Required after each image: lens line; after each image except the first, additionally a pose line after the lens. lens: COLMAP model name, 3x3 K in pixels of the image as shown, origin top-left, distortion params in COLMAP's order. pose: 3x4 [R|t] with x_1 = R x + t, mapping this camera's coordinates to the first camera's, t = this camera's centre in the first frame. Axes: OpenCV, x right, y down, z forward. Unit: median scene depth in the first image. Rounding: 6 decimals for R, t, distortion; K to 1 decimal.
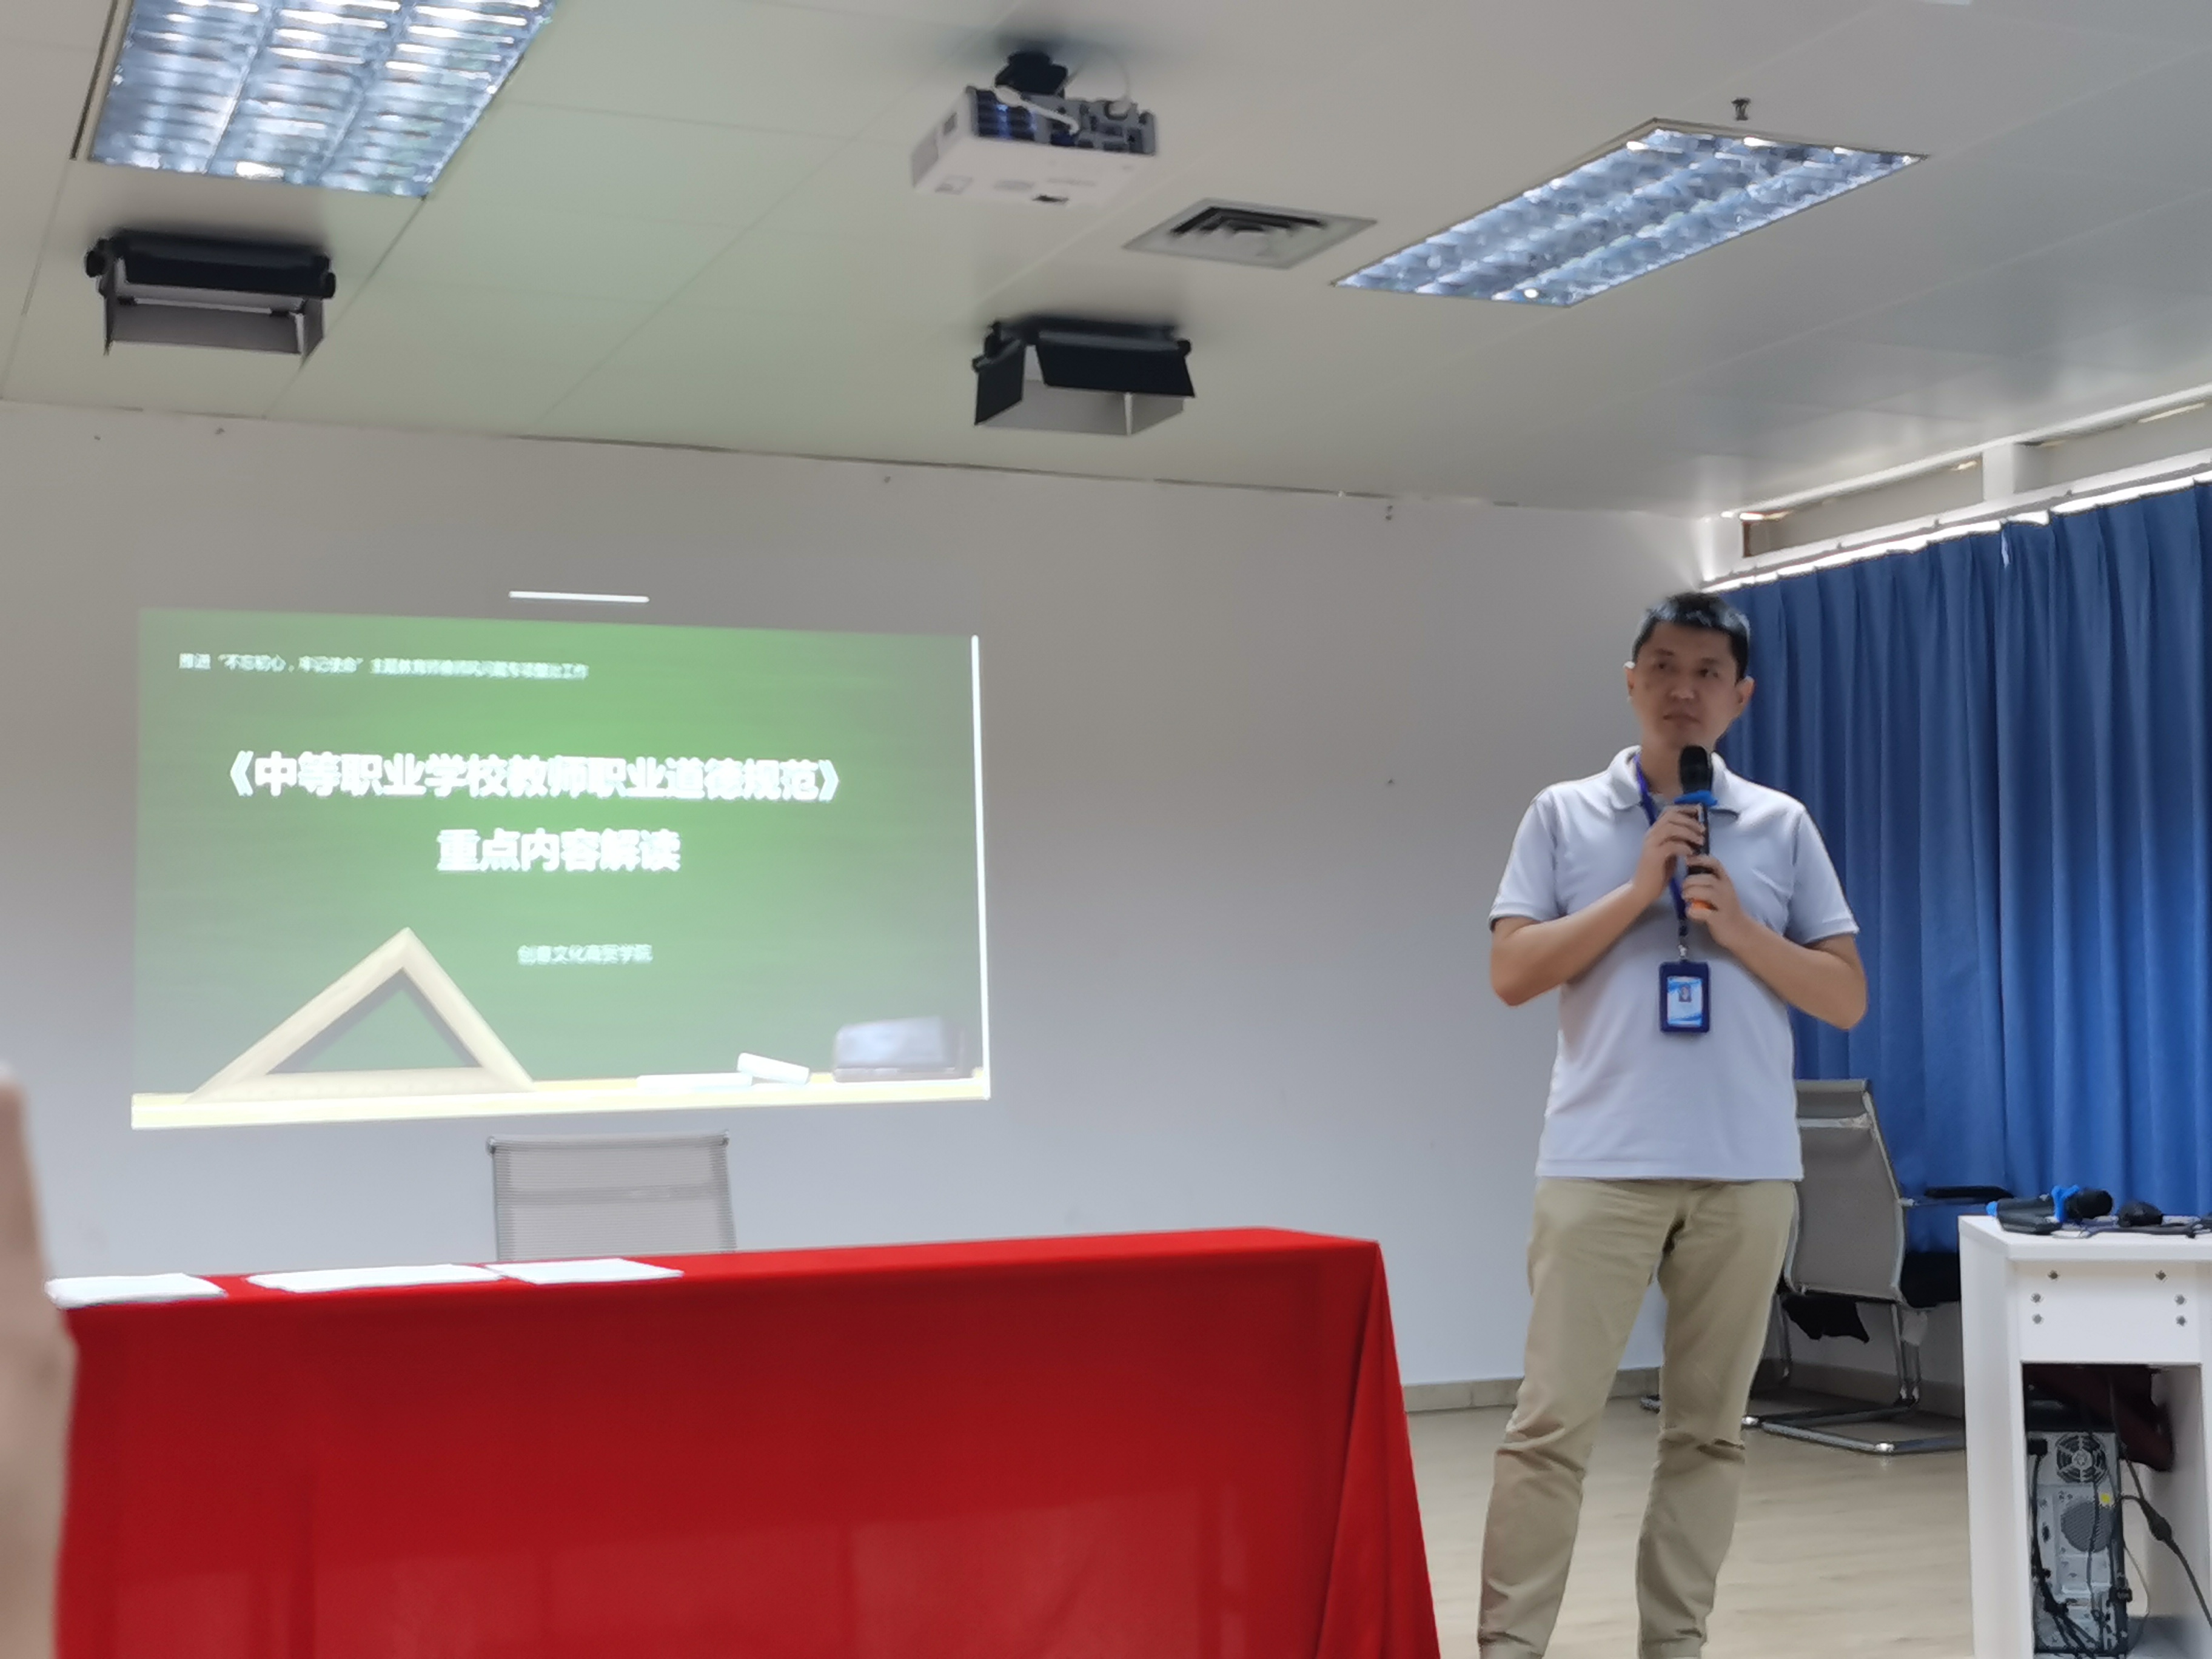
lens RADIAL K [[2598.0, 0, 1106.0], [0, 2598.0, 829.5], [0, 0, 1]] dist [0.061217, 0.005887]
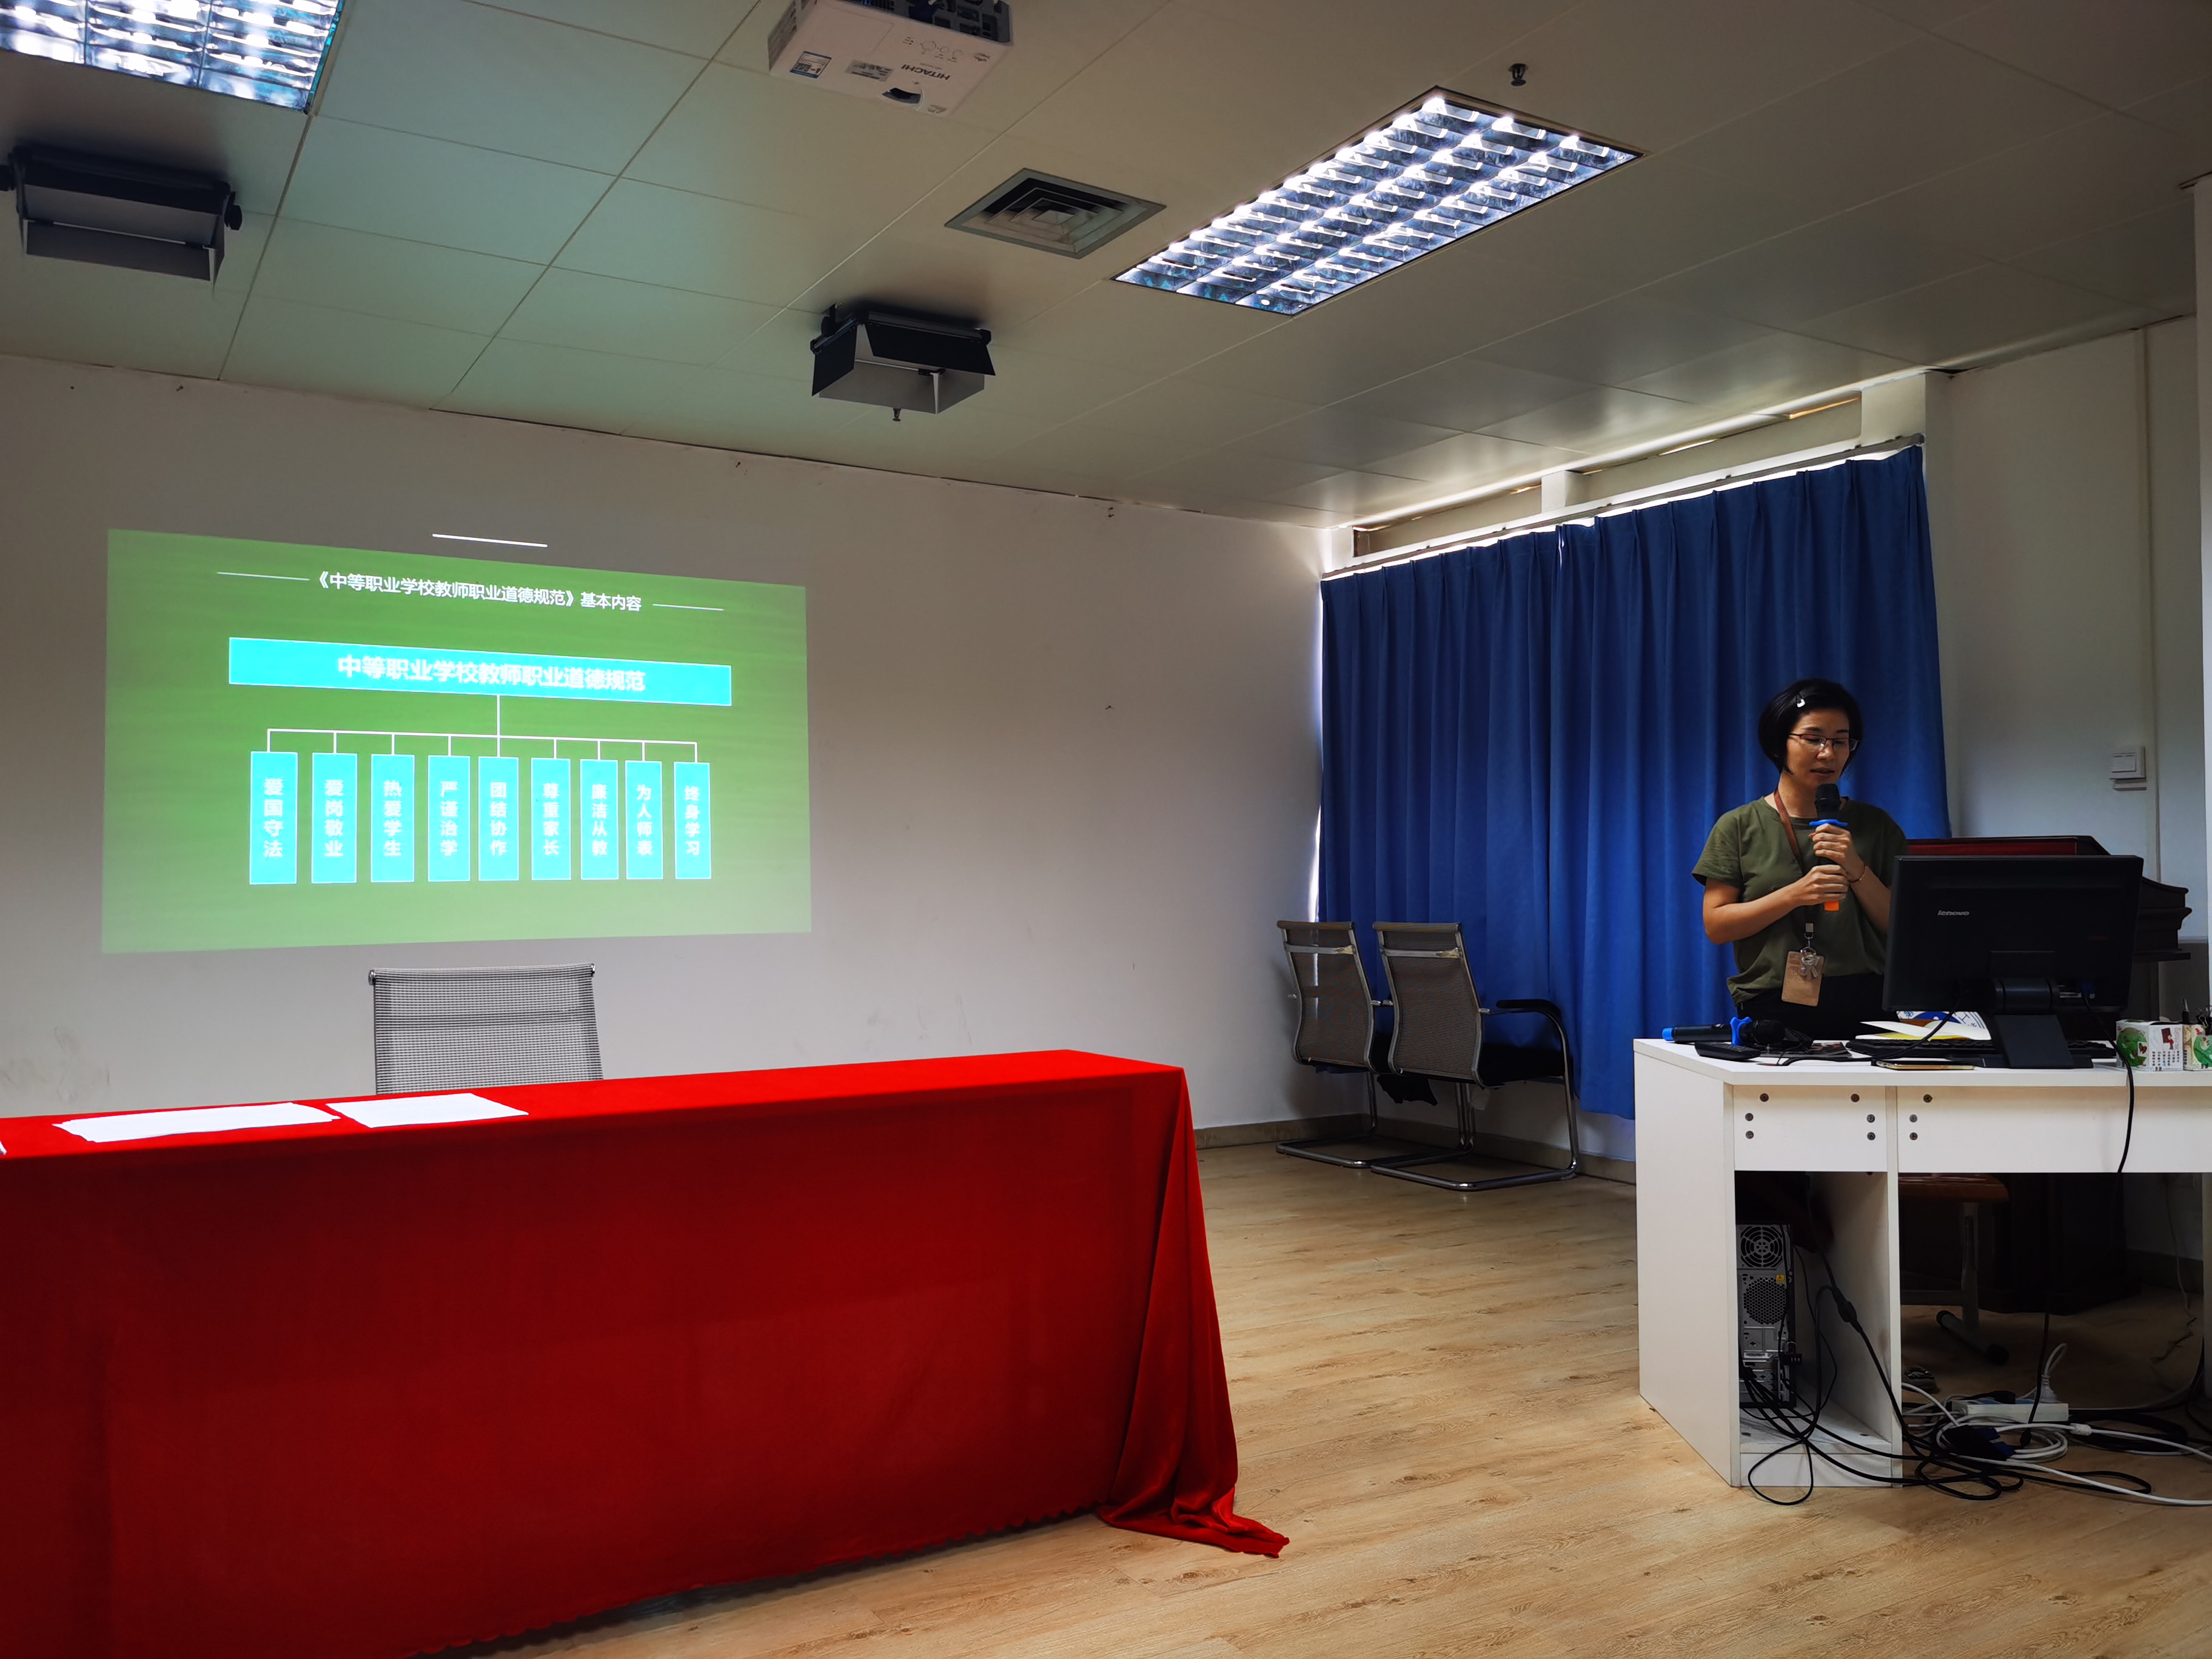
lens RADIAL K [[1526.7, 0, 1106.0], [0, 1526.7, 829.5], [0, 0, 1]] dist [0.027988, -0.000828]
pose [[0.987806, 0.015955, 0.154872, -0.020767], [-0.022106, 0.999030, 0.038071, 0.019799], [-0.154114, -0.041030, 0.987201, 0.233568]]
